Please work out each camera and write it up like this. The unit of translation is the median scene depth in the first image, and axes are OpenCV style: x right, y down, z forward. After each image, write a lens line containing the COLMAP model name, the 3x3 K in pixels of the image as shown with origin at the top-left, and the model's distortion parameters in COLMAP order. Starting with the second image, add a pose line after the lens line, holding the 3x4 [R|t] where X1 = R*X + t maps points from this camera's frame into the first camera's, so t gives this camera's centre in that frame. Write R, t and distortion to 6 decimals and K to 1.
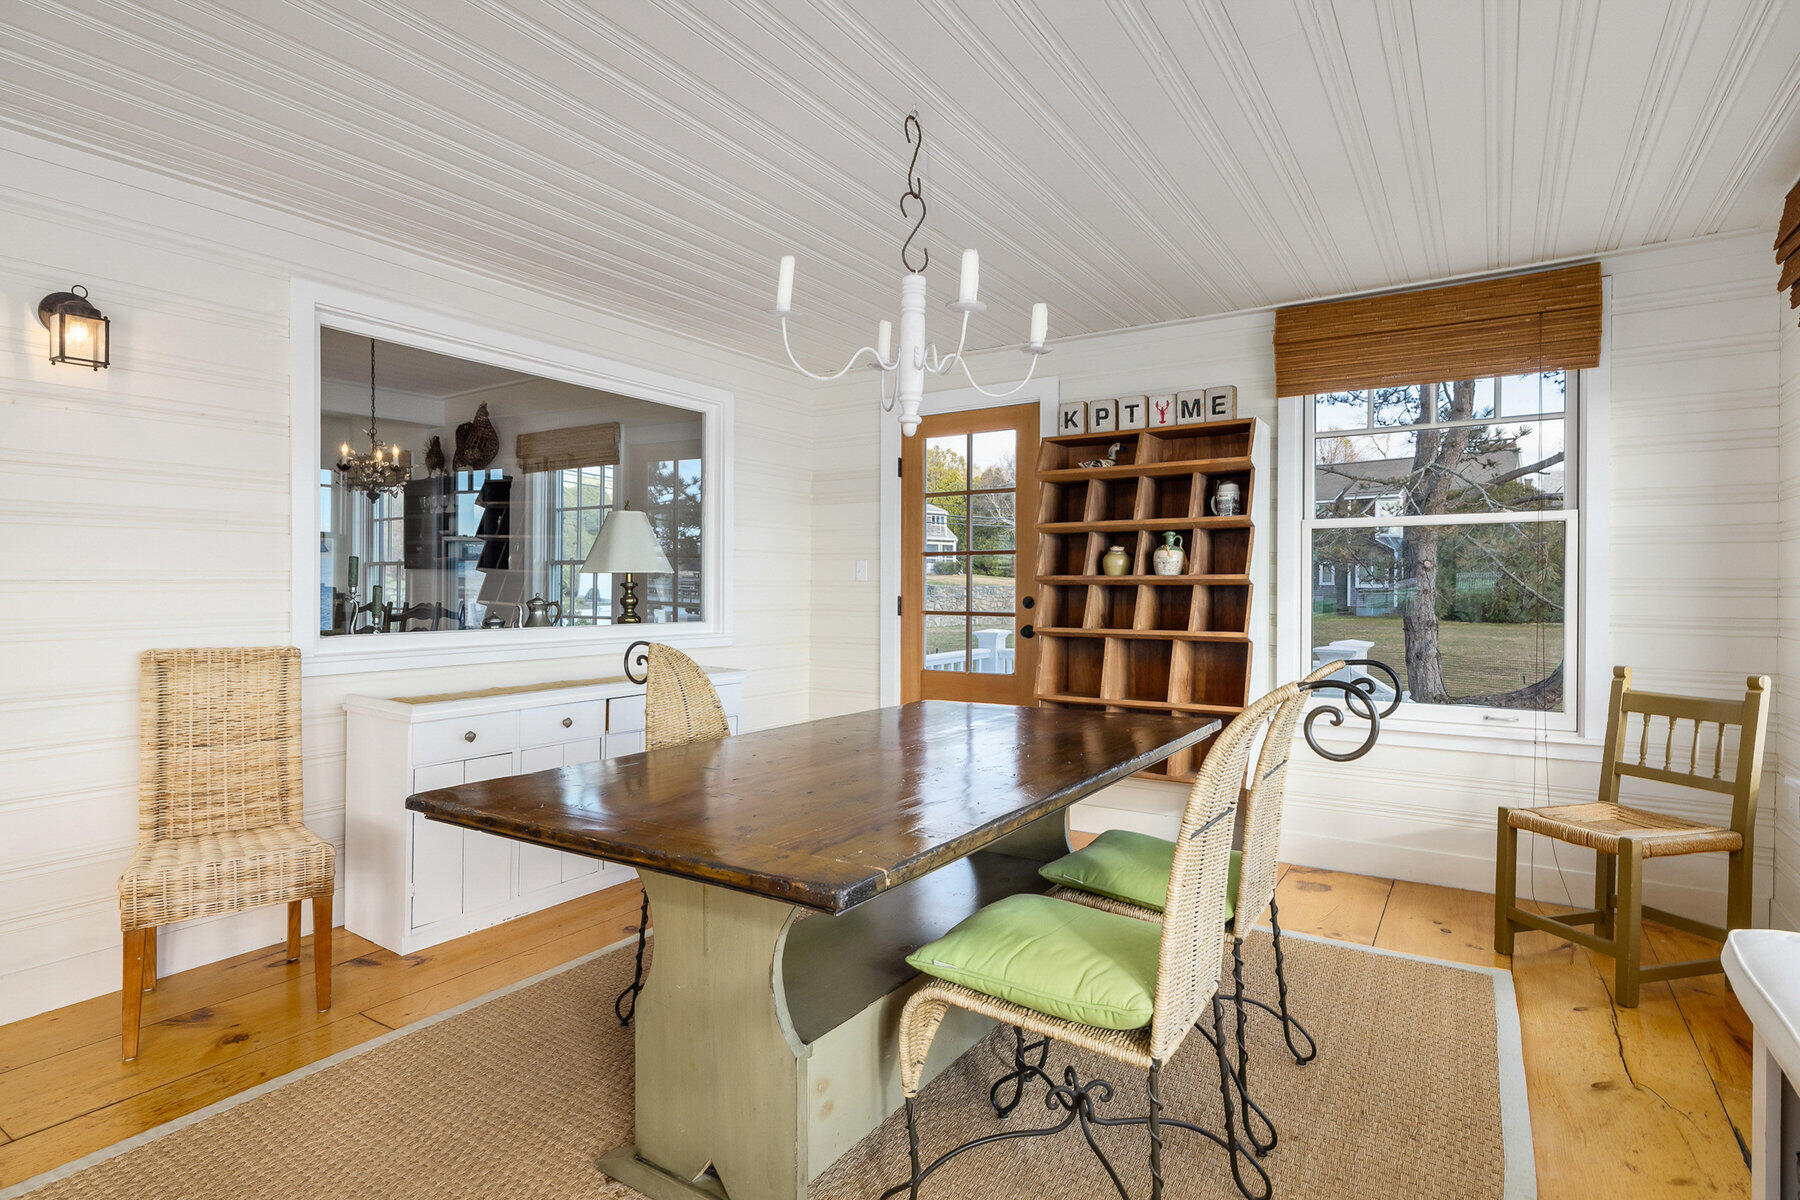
lens RADIAL K [[917.1, 0, 902.1], [0, 917.1, 588.2], [0, 0, 1]] dist [-0.001687, 0.000129]
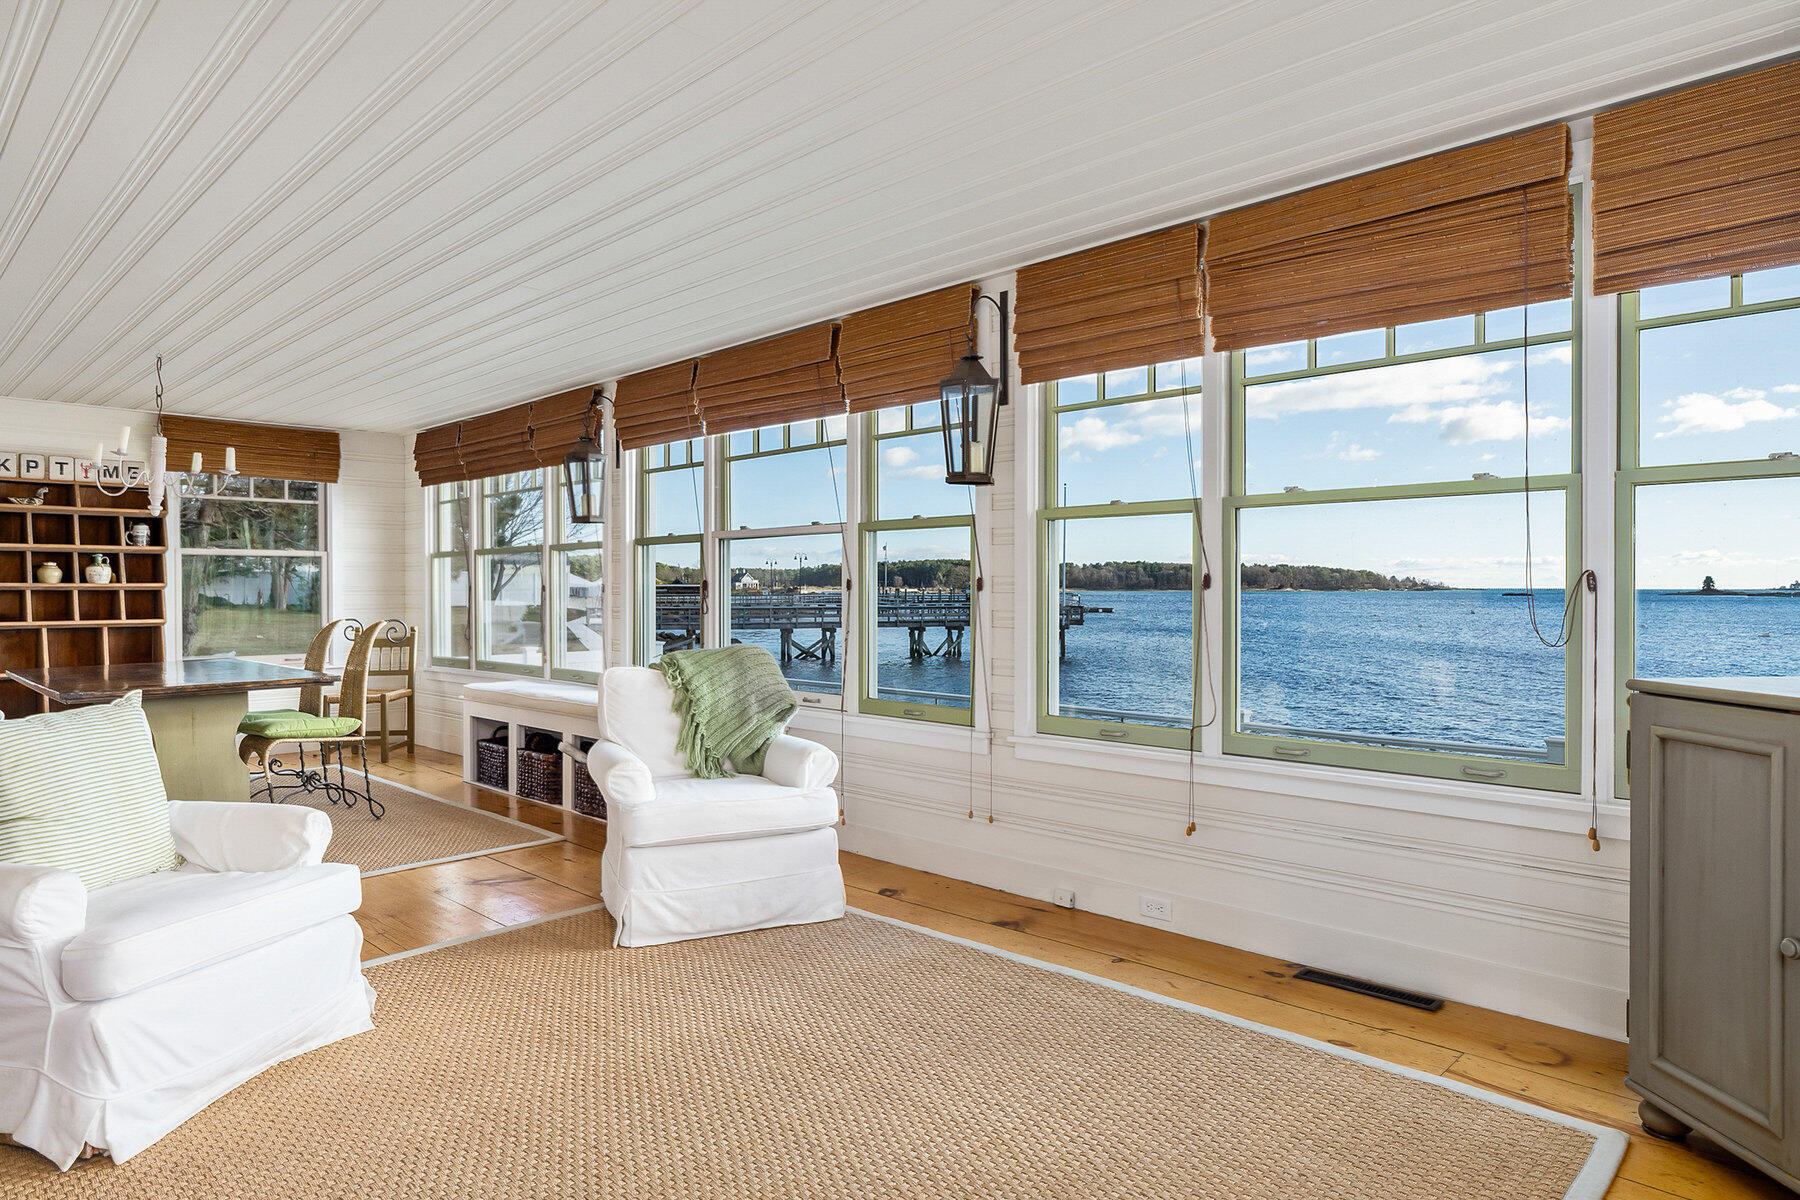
lens RADIAL K [[1055.3, 0, 895.7], [0, 1055.3, 590.6], [0, 0, 1]] dist [-0.000280, 0.000378]
pose [[0.194572, -0.002060, 0.980886, -1.121503], [0.007587, 0.999971, 0.000595, 0.005025], [-0.980859, 0.007327, 0.194582, -0.582674]]
